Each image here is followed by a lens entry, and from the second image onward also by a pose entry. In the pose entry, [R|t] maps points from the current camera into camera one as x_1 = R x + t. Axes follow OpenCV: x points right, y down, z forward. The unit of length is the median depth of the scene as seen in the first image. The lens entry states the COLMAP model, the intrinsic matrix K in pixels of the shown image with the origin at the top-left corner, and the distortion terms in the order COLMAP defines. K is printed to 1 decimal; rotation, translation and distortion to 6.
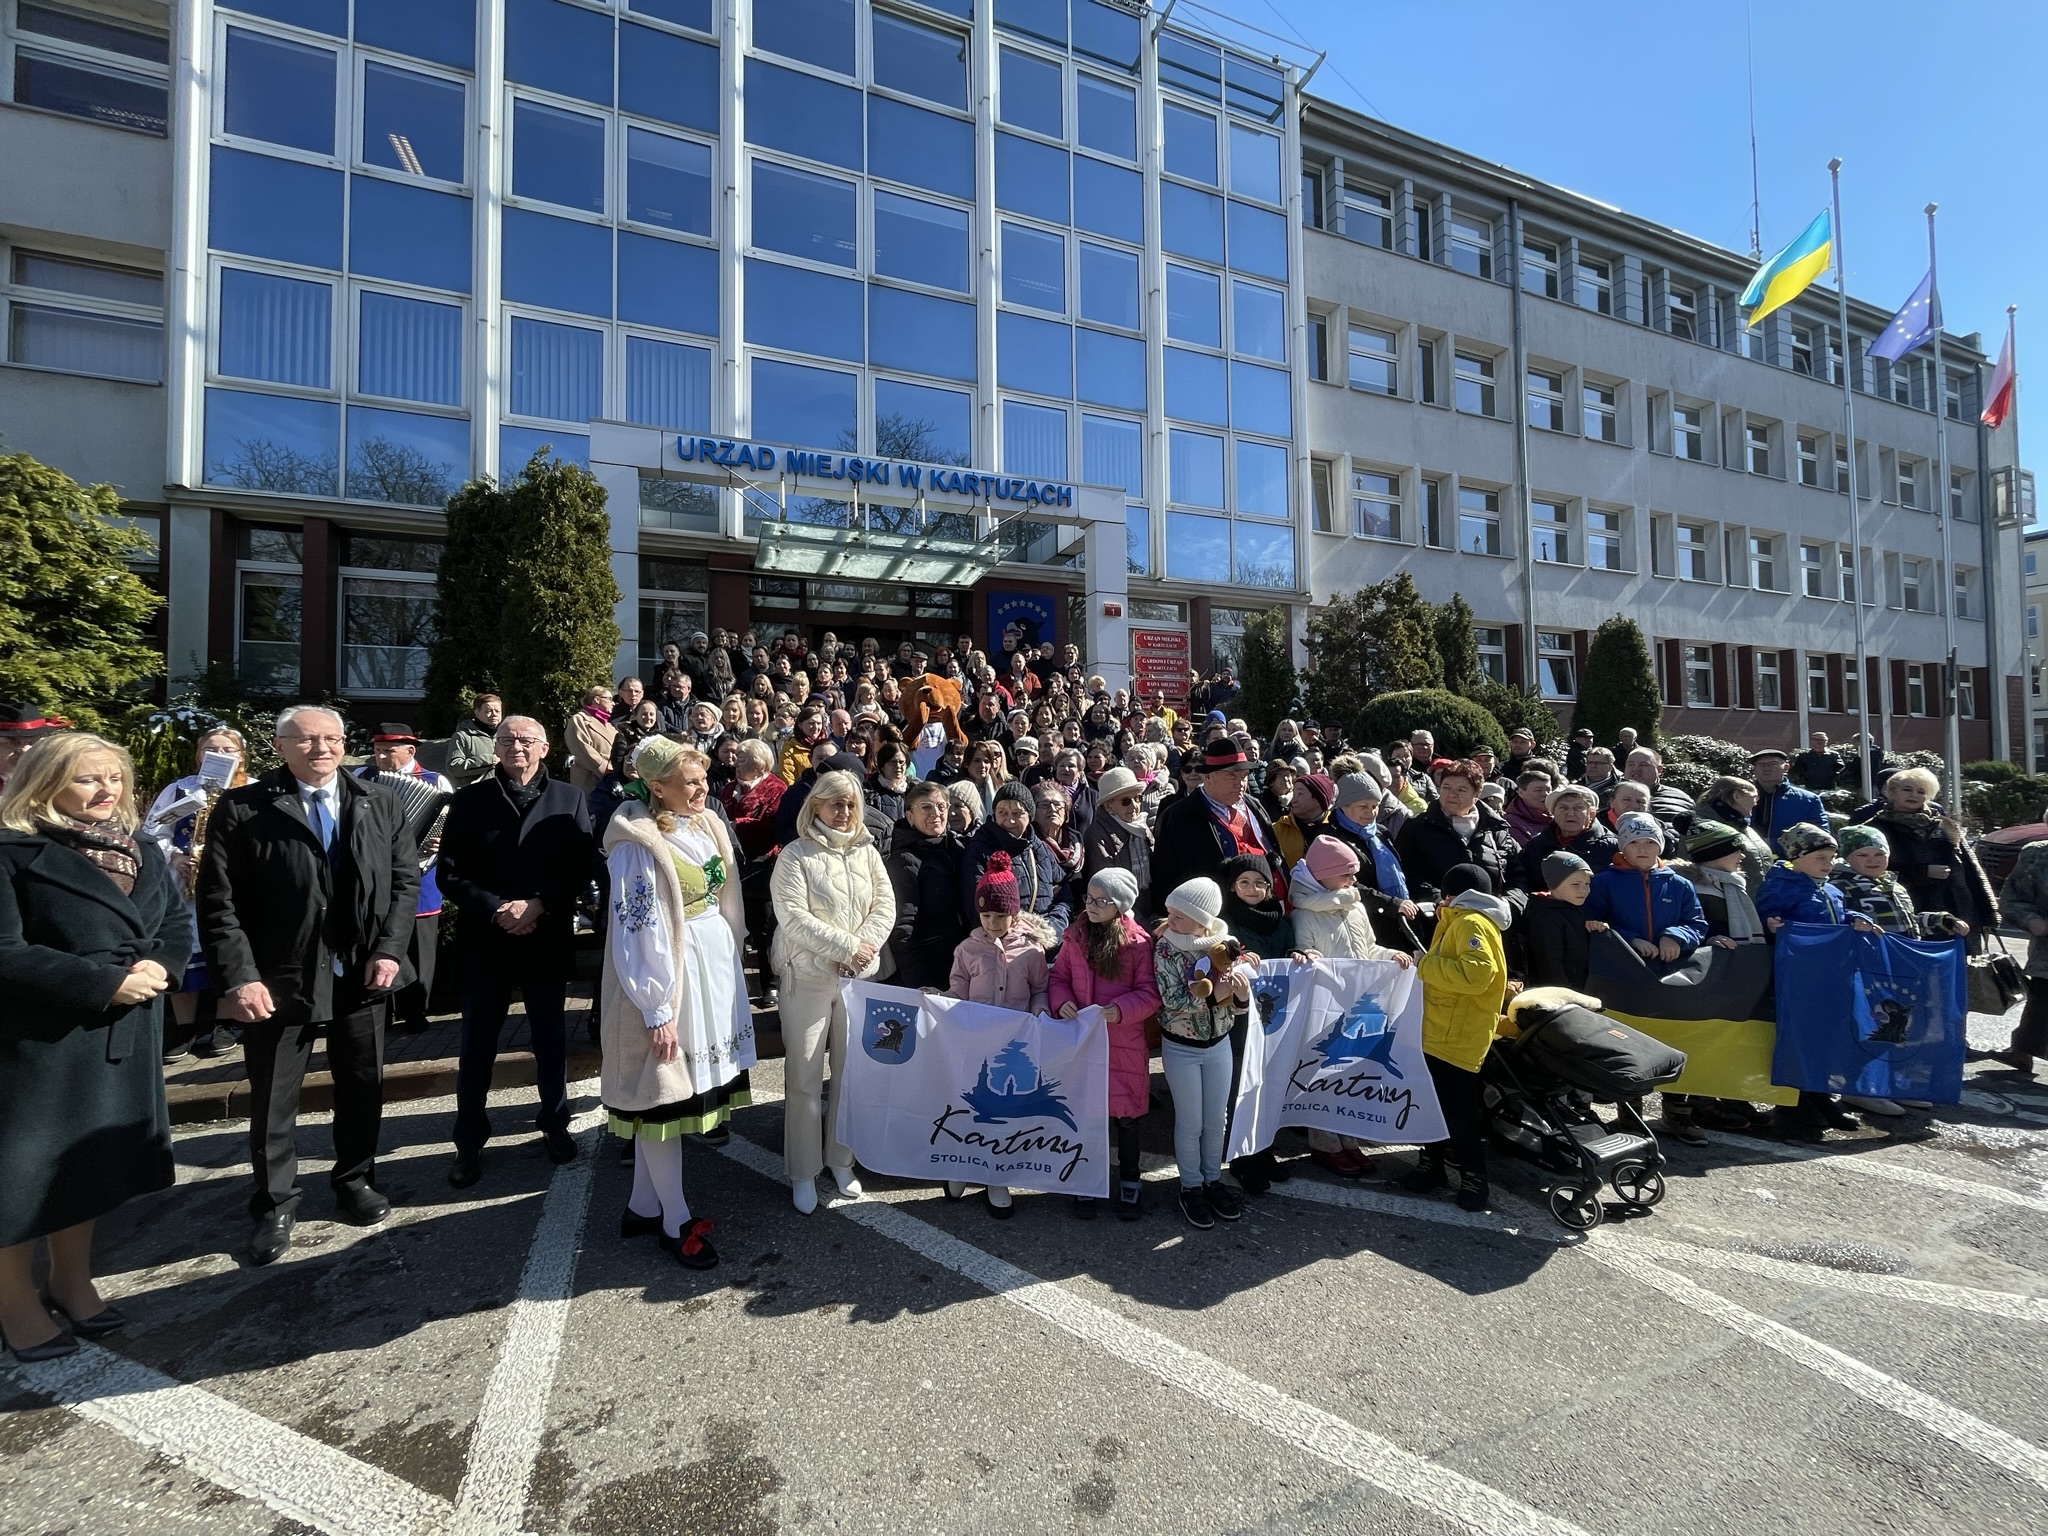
lens RADIAL K [[829.0, 0, 1026.4], [0, 829.0, 766.0], [0, 0, 1]] dist [-0.003062, -0.000237]
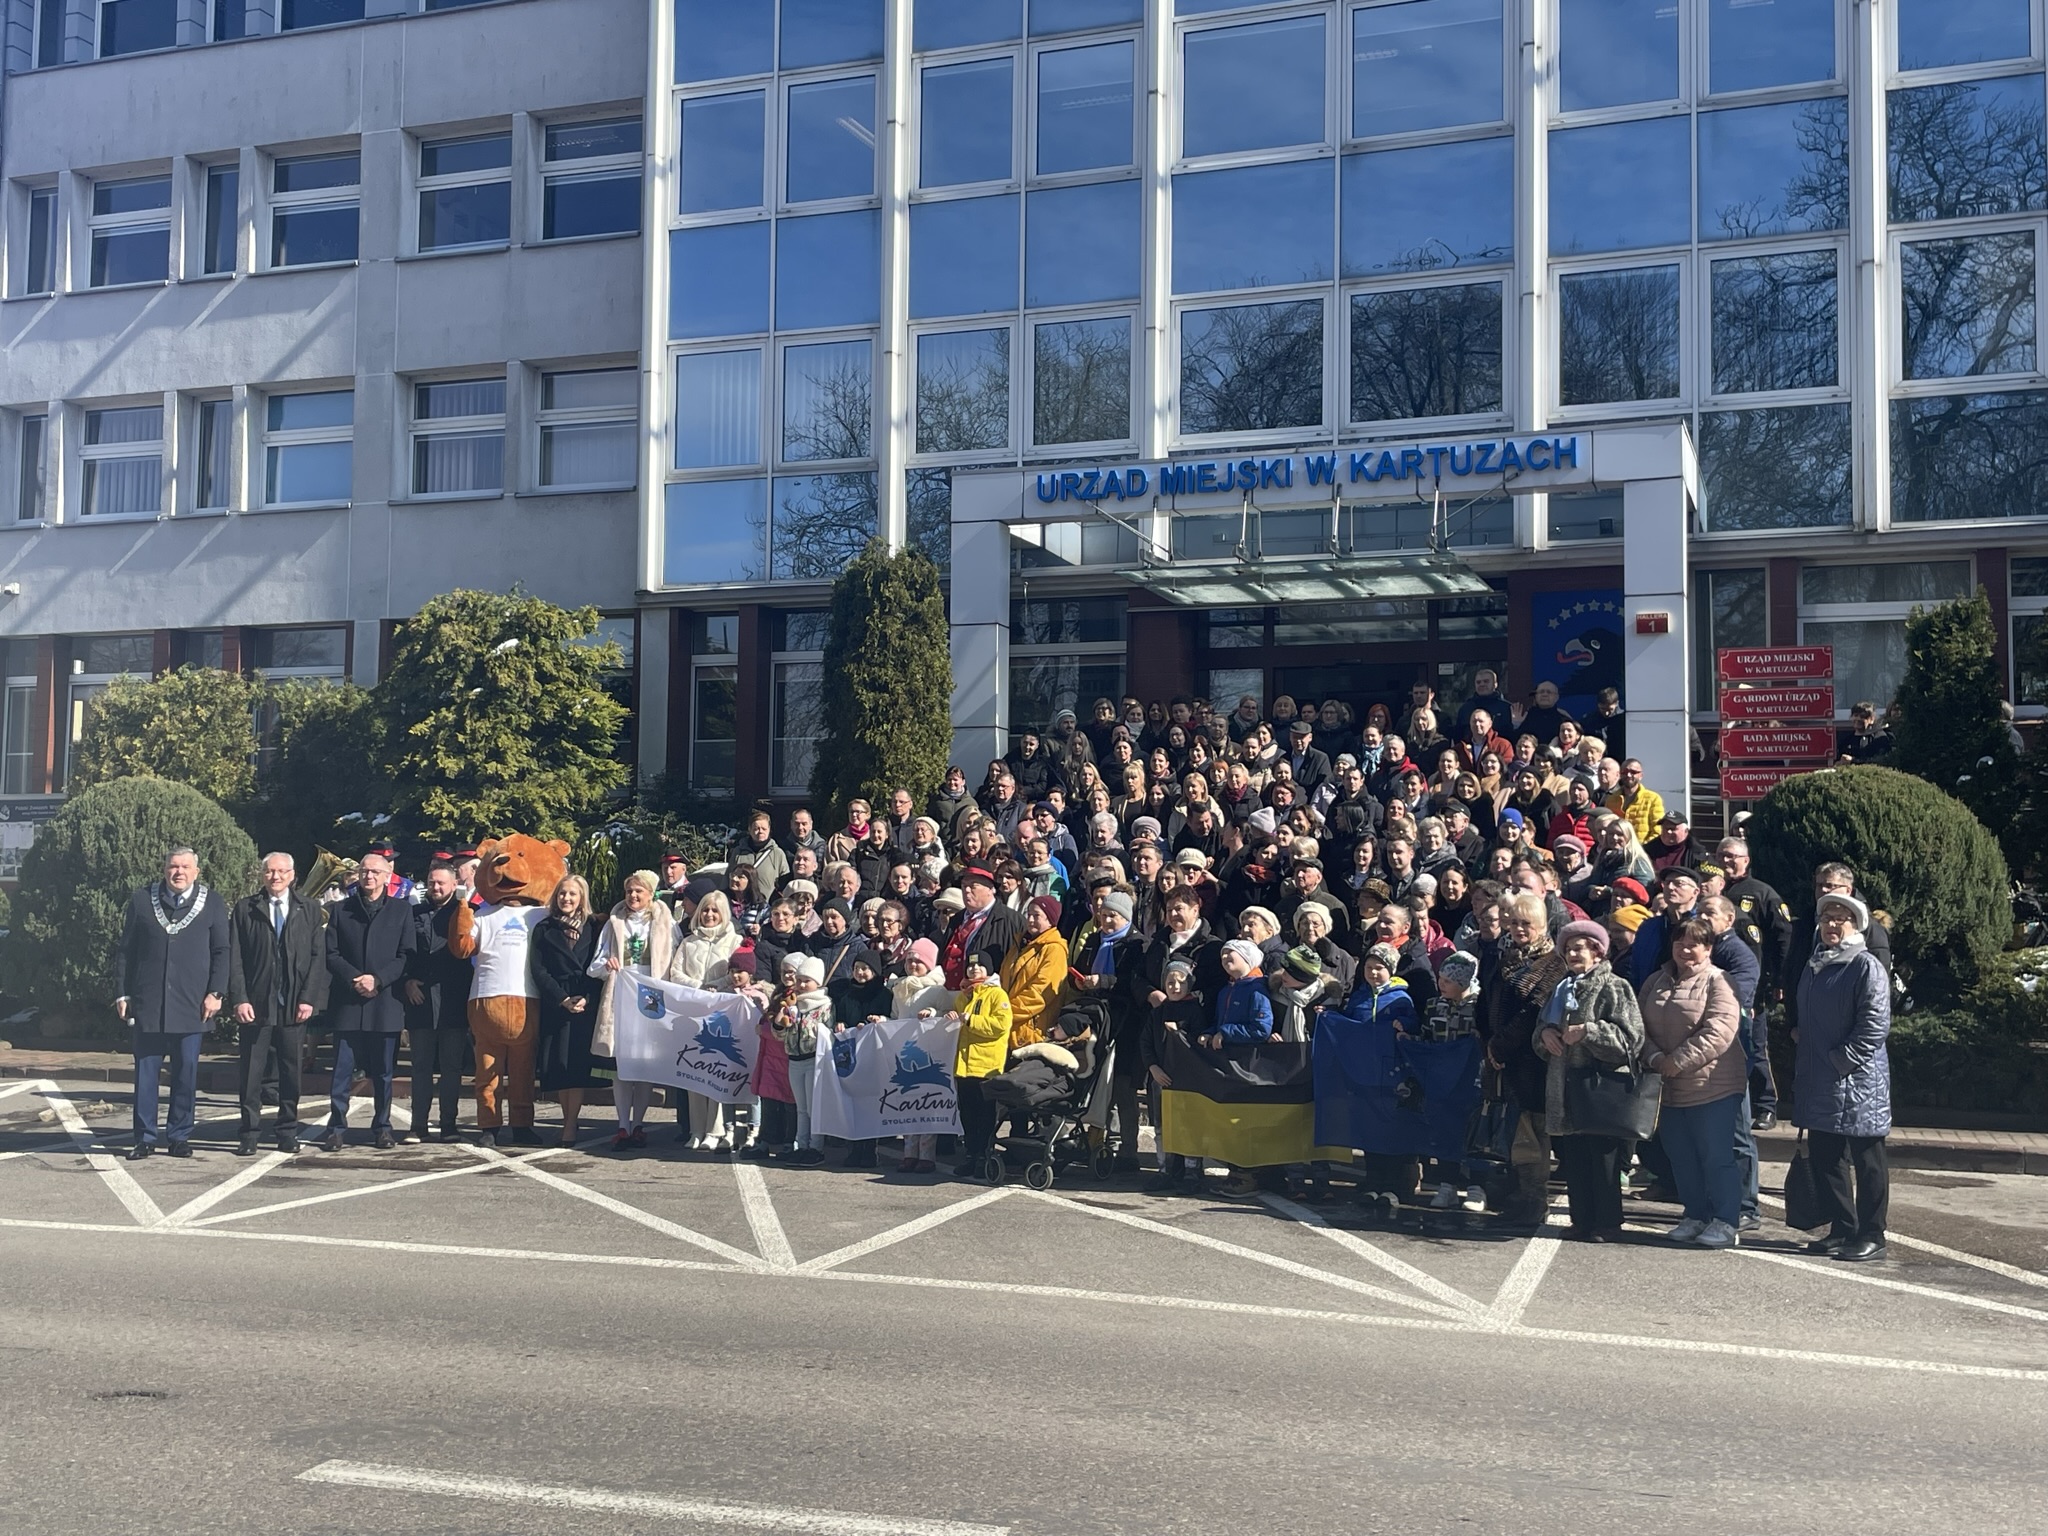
lens RADIAL K [[2192.0, 0, 1033.3], [0, 2192.0, 756.6], [0, 0, 1]] dist [0.129819, -0.222704]
pose [[0.748616, -0.030735, -0.662291, 0.918506], [0.000894, 0.998971, -0.045349, -0.018054], [0.663003, 0.033357, 0.747873, -0.568221]]
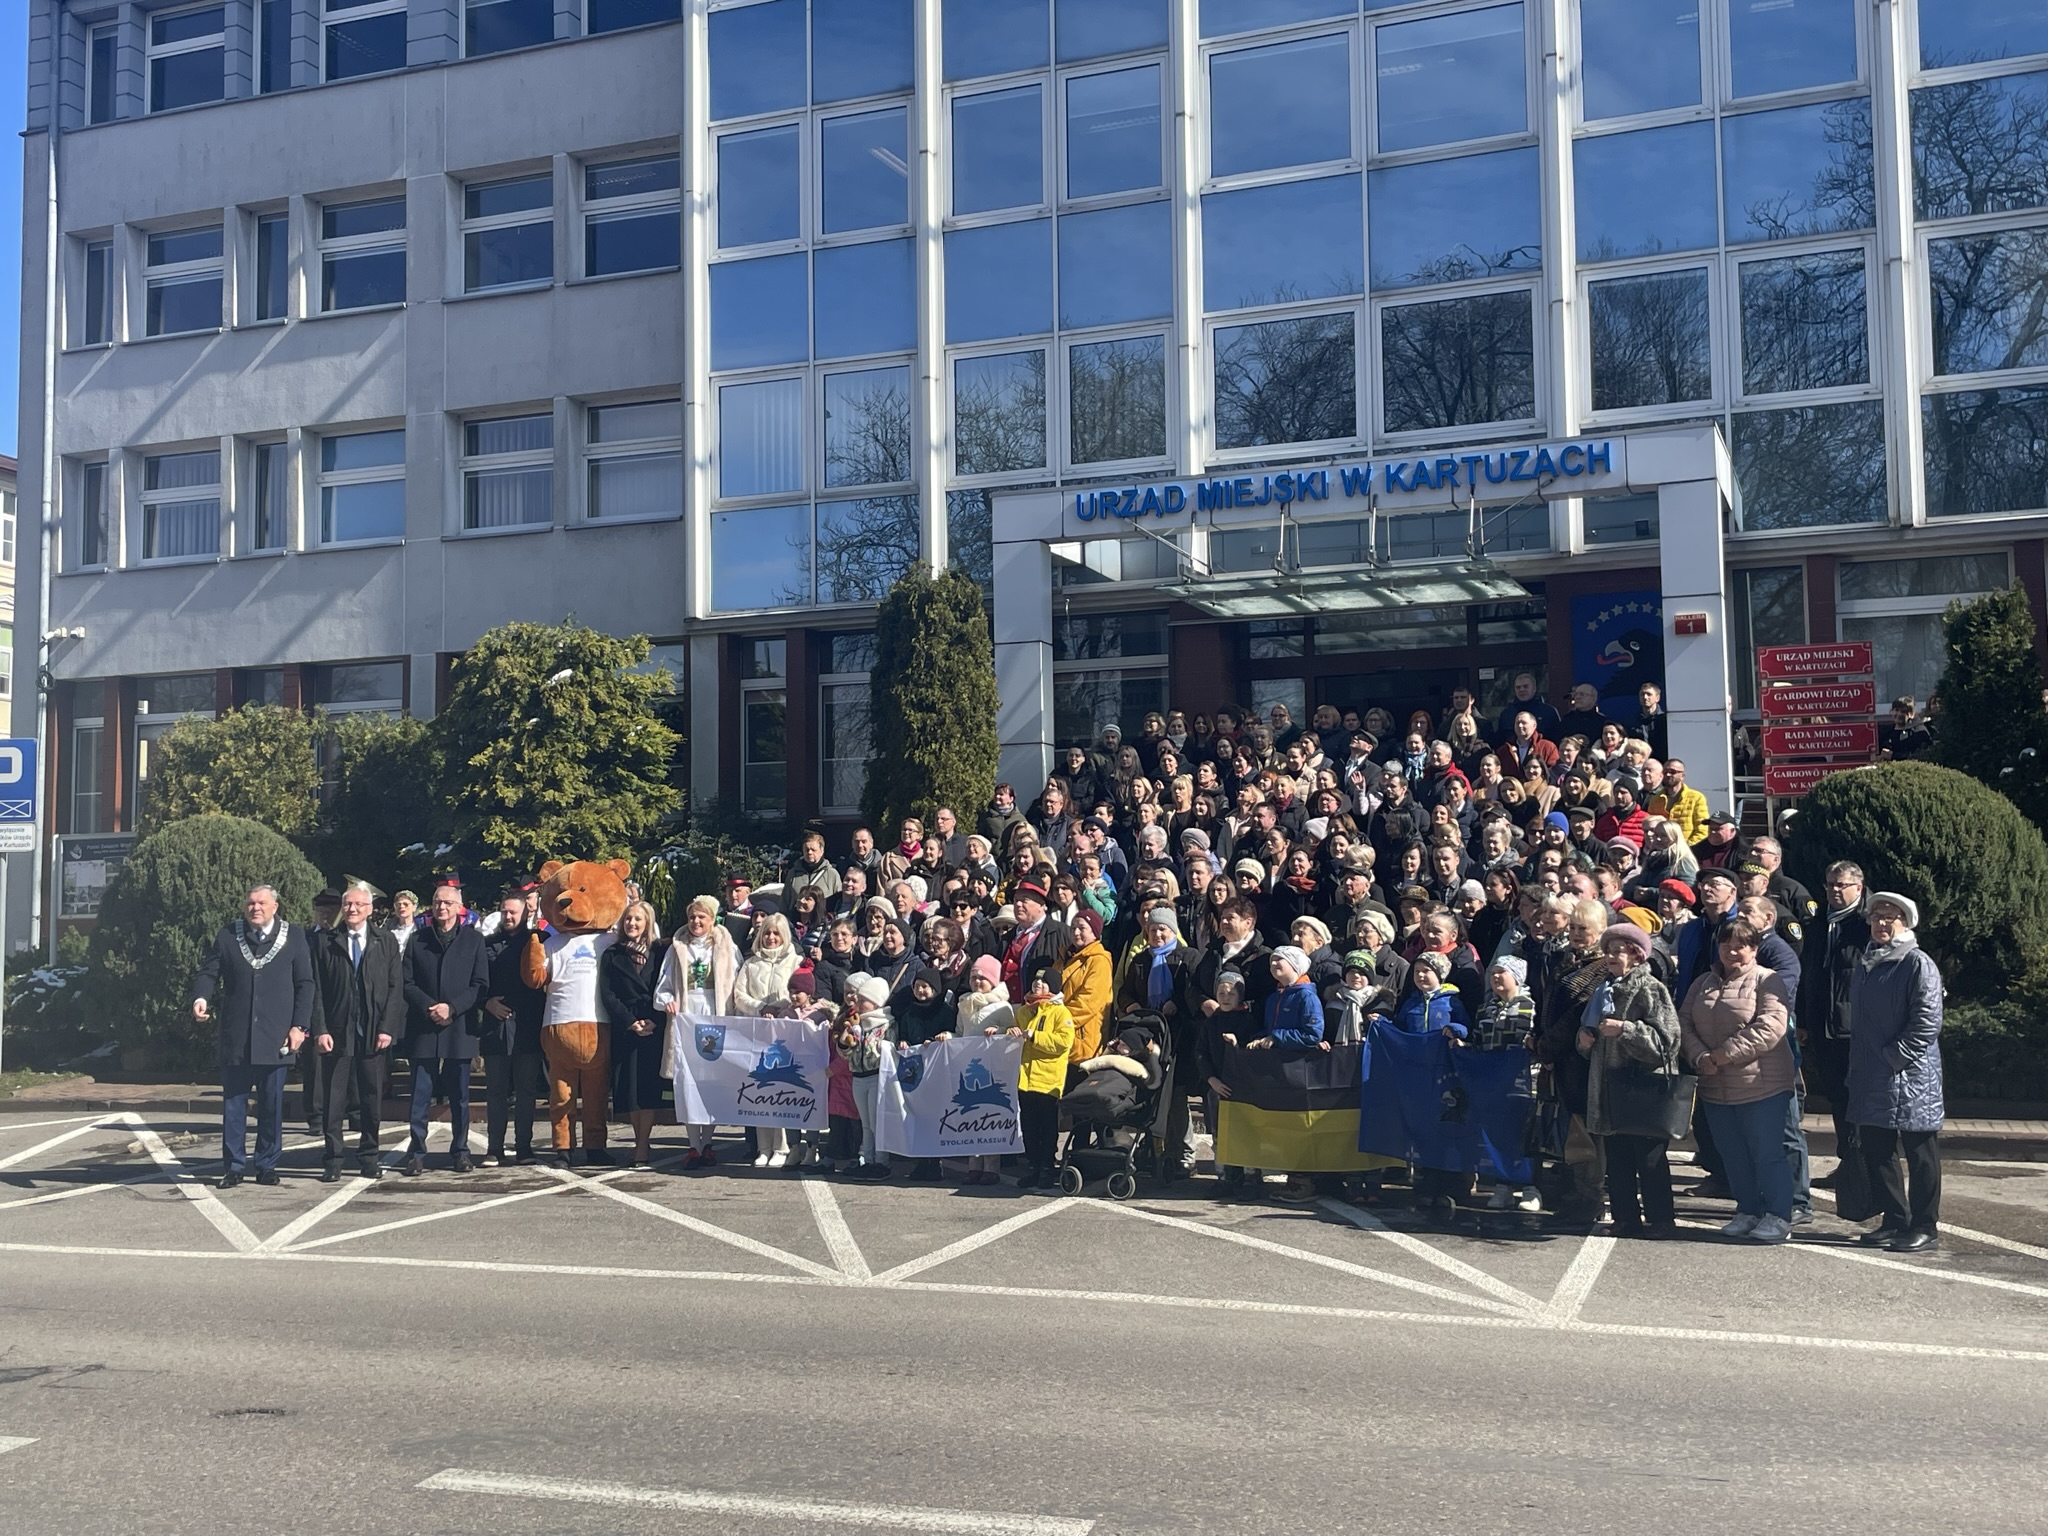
lens RADIAL K [[2188.7, 0, 1022.4], [0, 2188.7, 746.0], [0, 0, 1]] dist [0.135109, -0.244346]
pose [[0.731851, -0.056536, -0.679115, 0.932908], [0.026065, 0.998146, -0.055006, -0.022055], [0.680966, 0.022555, 0.731968, -0.592581]]
